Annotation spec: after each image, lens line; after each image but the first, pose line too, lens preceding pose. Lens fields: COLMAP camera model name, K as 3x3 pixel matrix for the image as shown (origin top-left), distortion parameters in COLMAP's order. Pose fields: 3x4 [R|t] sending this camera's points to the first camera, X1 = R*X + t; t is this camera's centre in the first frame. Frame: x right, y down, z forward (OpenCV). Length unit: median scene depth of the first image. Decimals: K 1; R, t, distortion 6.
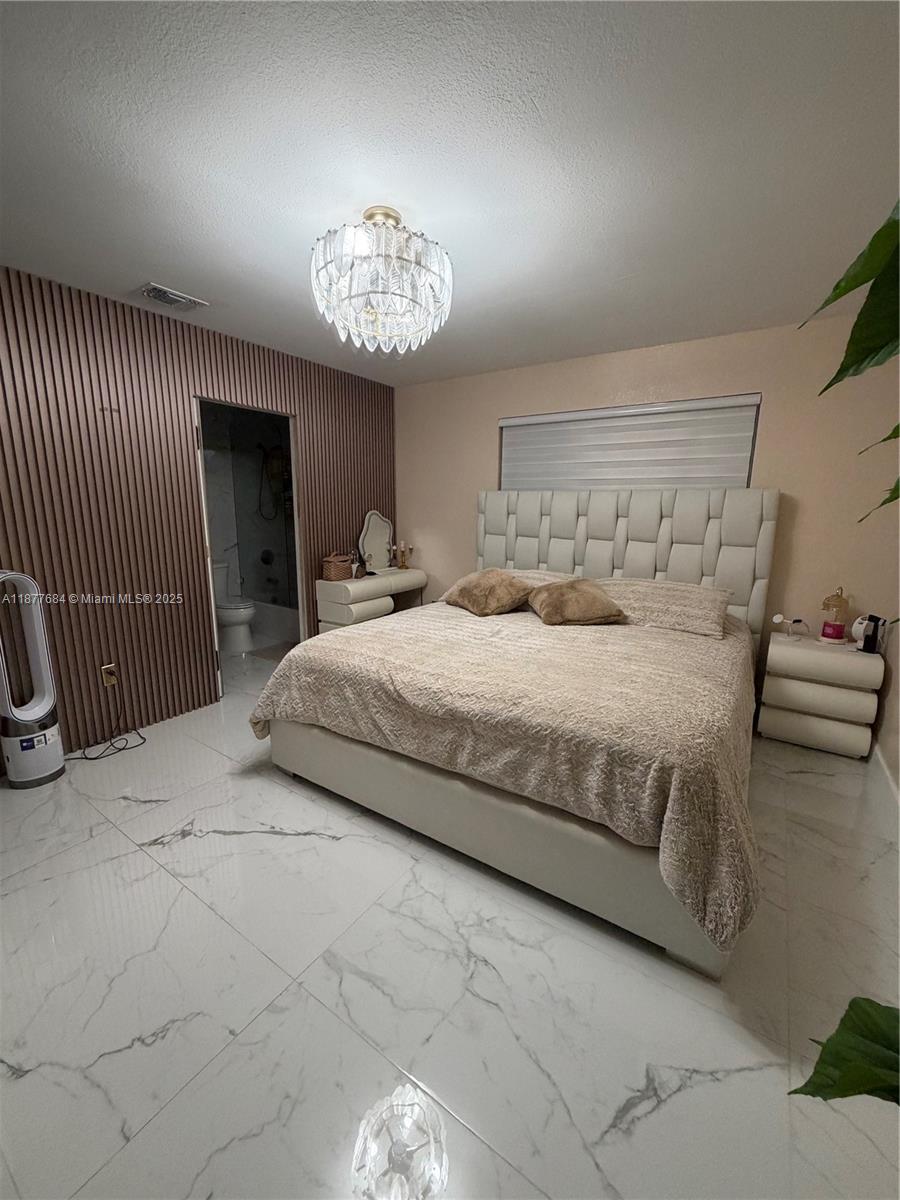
lens RADIAL K [[477.8, 0, 450.1], [0, 477.8, 597.2], [0, 0, 1]] dist [0.000047, 0.000329]
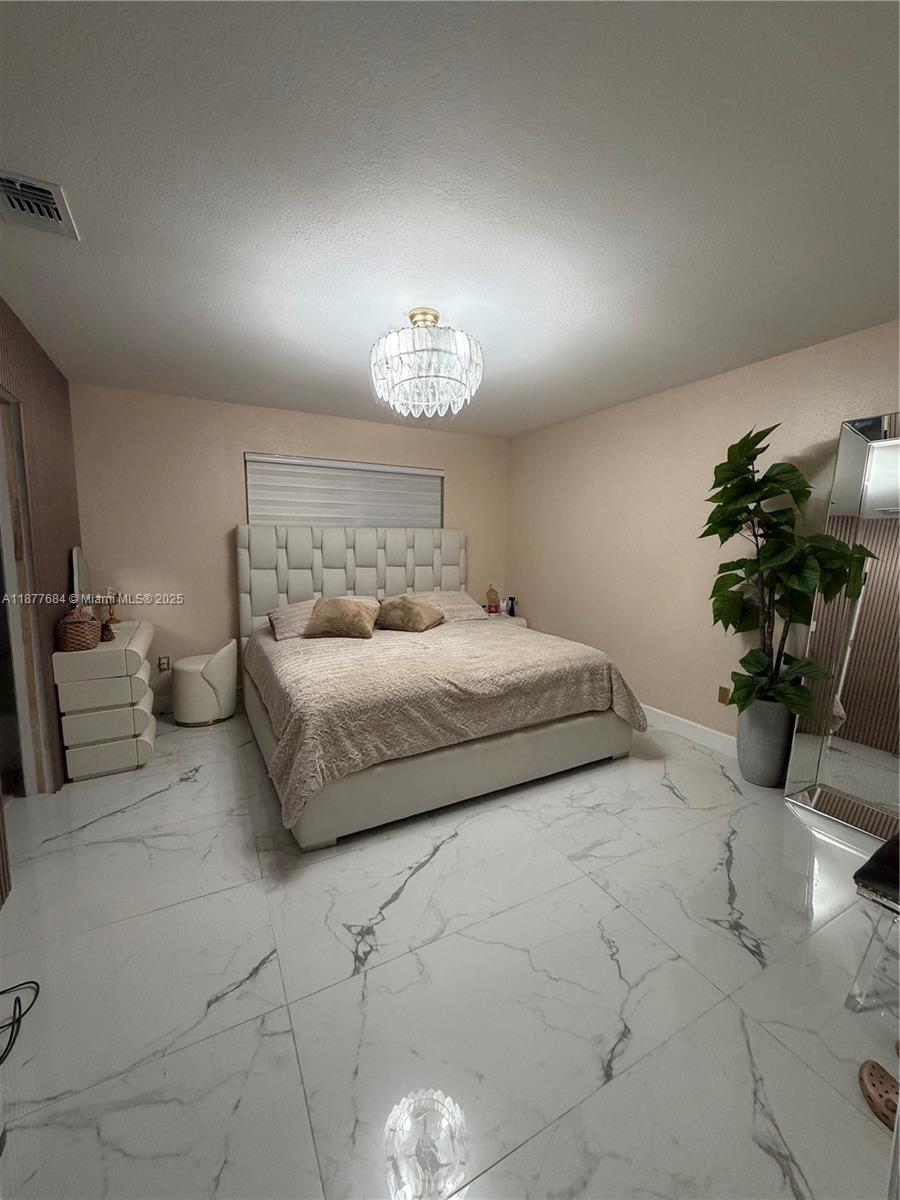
lens RADIAL K [[477.8, 0, 450.1], [0, 477.8, 597.2], [0, 0, 1]] dist [0.000047, 0.000329]
pose [[0.464306, -0.110565, 0.878747, -0.909624], [0.163458, 0.985831, 0.037672, -0.073168], [-0.870461, 0.126147, 0.475800, 0.311527]]
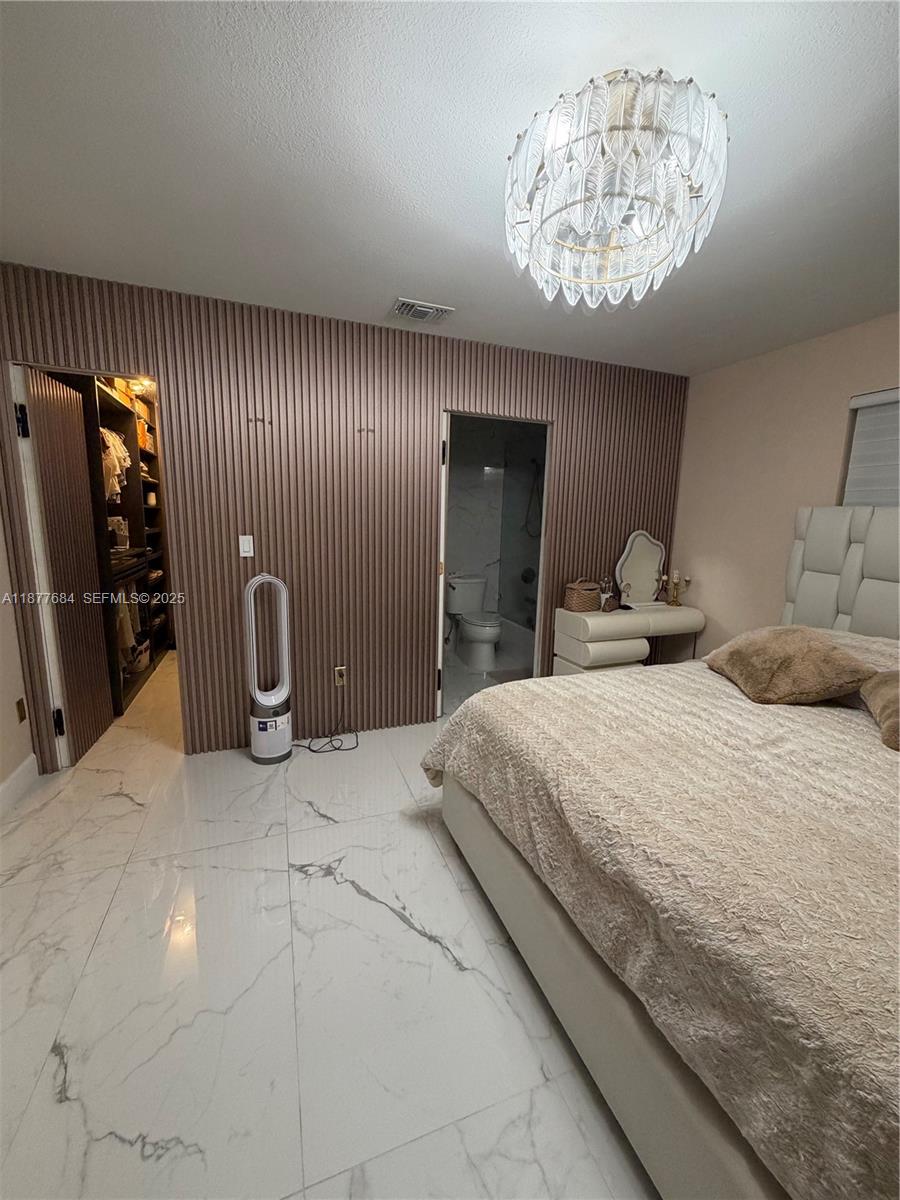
lens RADIAL K [[477.8, 0, 450.1], [0, 477.8, 597.2], [0, 0, 1]] dist [0.000047, 0.000329]
pose [[0.814762, 0.108159, -0.569617, 0.087057], [-0.127143, 0.991863, 0.006475, -0.055528], [0.565683, 0.067147, 0.821885, 0.261486]]
